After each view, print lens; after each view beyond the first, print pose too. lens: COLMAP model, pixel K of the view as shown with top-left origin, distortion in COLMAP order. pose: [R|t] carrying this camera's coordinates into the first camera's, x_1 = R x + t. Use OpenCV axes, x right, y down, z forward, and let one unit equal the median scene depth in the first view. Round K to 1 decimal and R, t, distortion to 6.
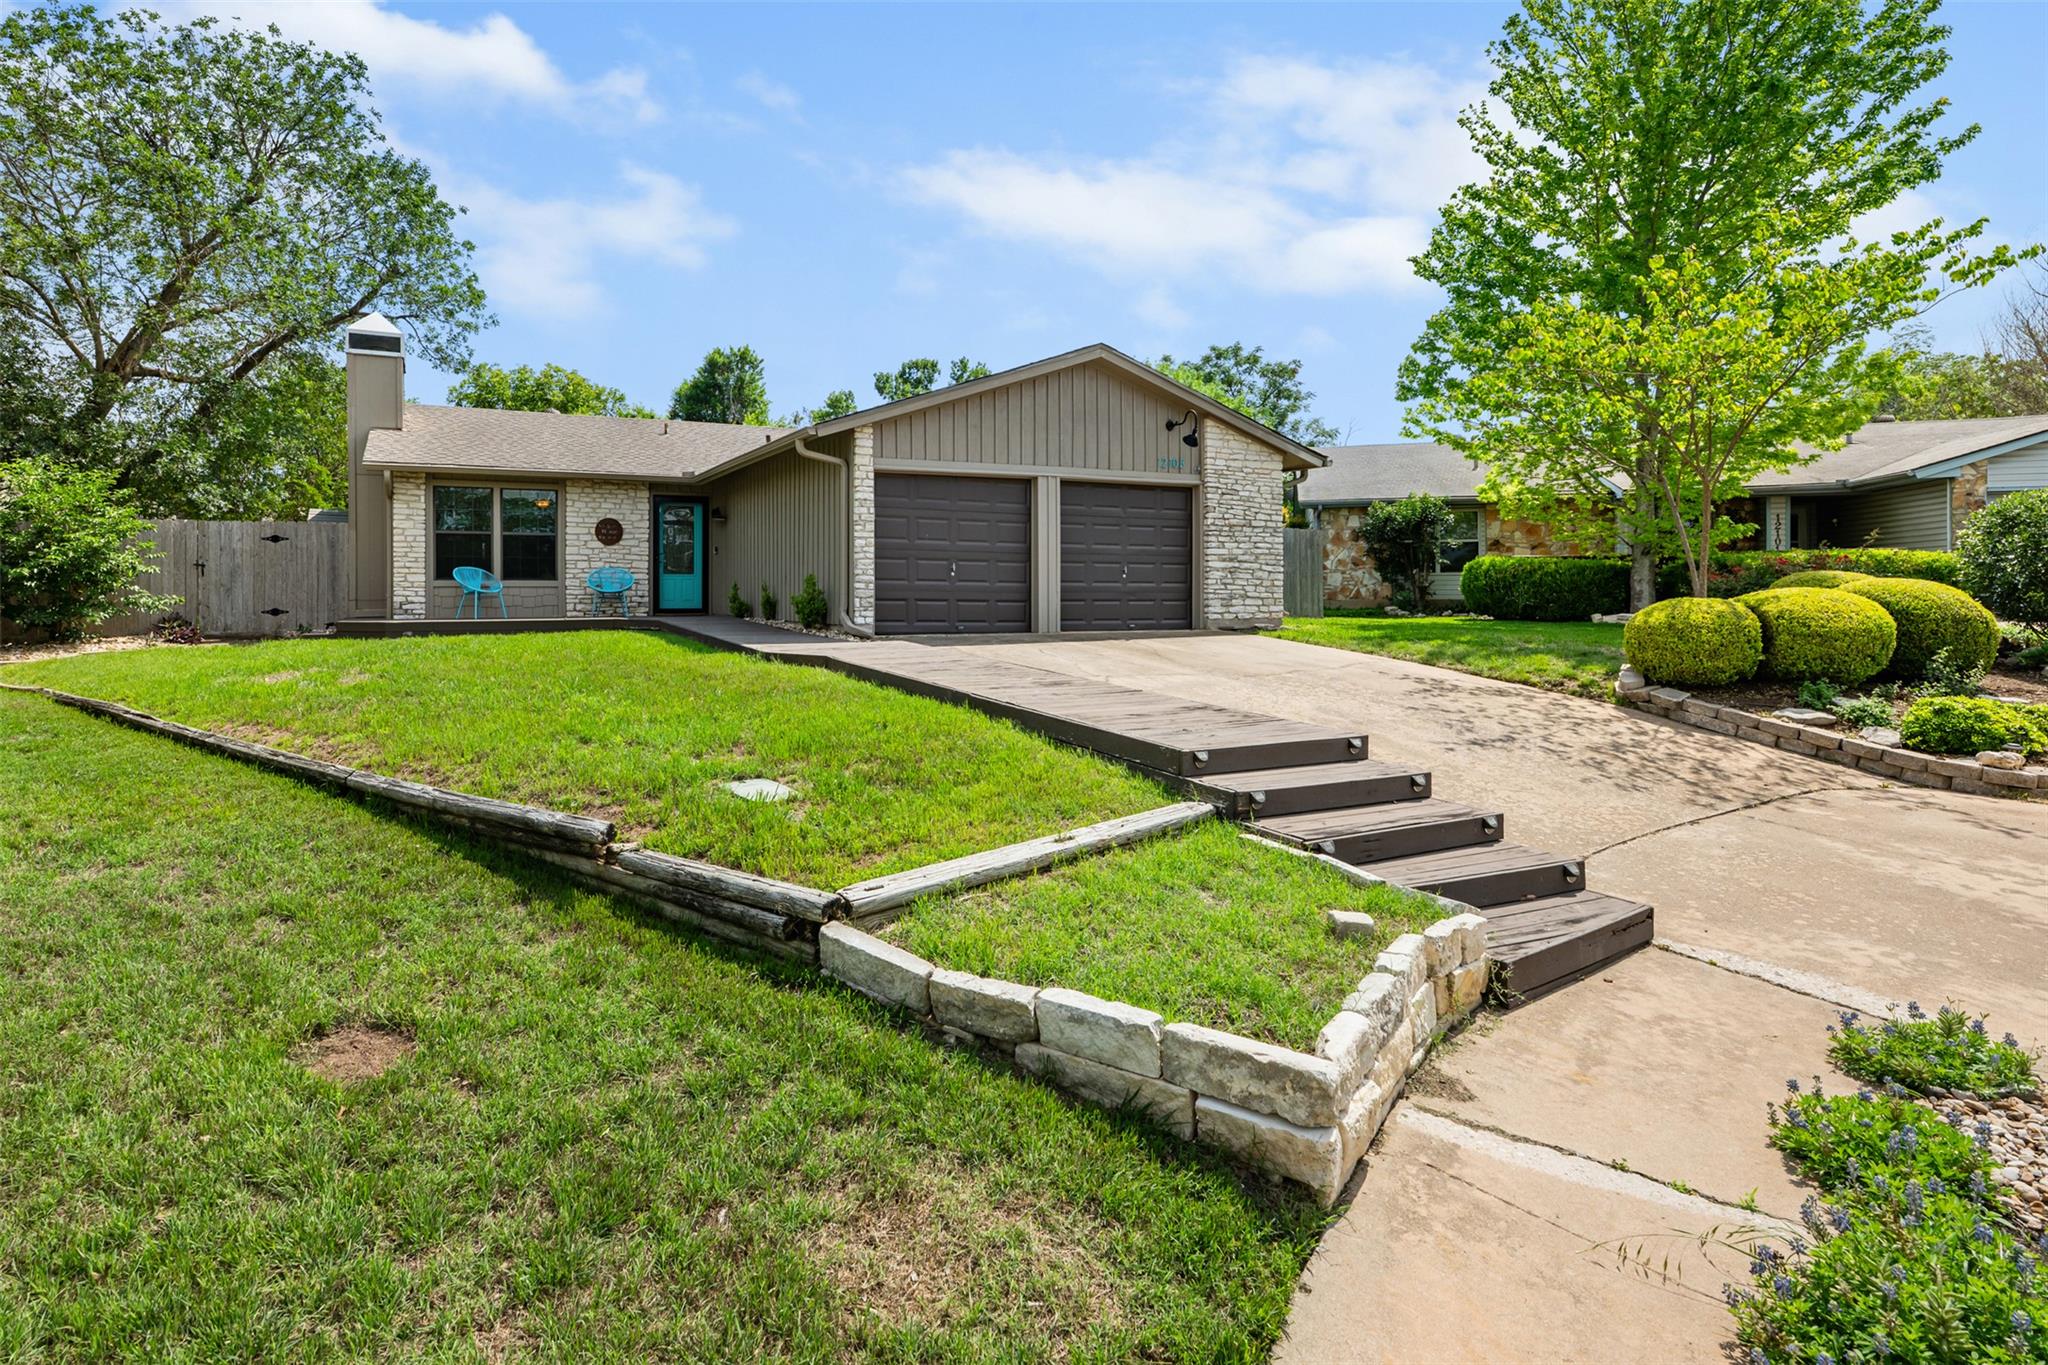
lens RADIAL K [[1061.4, 0, 1024.0], [0, 1061.4, 596.1], [0, 0, 1]] dist [-0.000500, -0.000124]
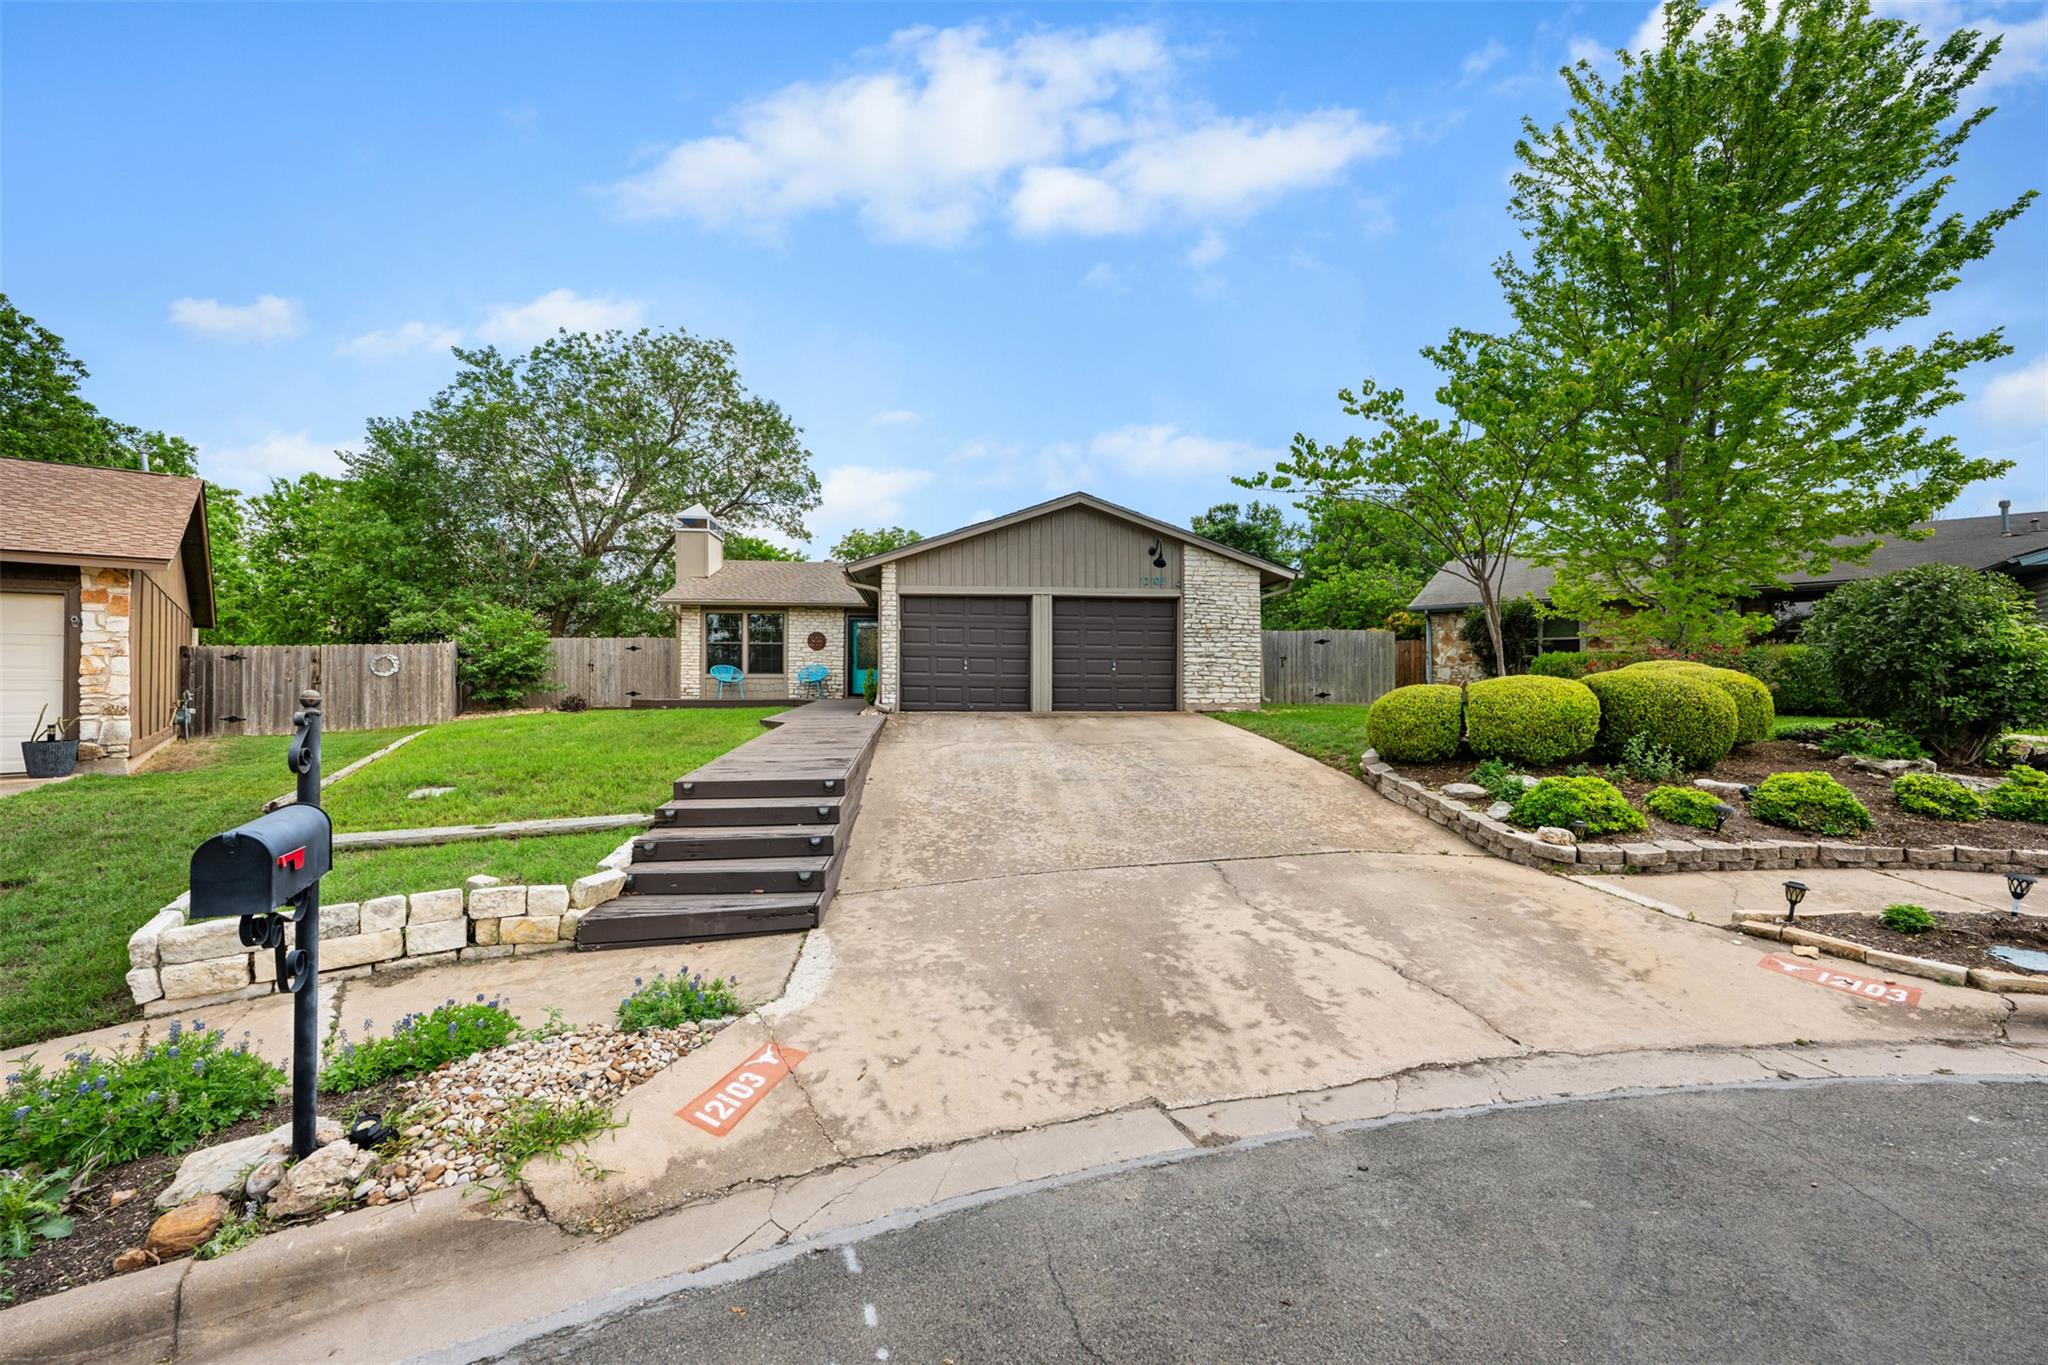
lens RADIAL K [[811.1, 0, 1022.4], [0, 811.1, 679.5], [0, 0, 1]] dist [-0.000378, 0.000535]
pose [[0.946859, 0.000552, -0.321647, 0.297209], [-0.004255, 0.999933, -0.010809, 0.004732], [0.321620, 0.011603, 0.946798, 0.027659]]
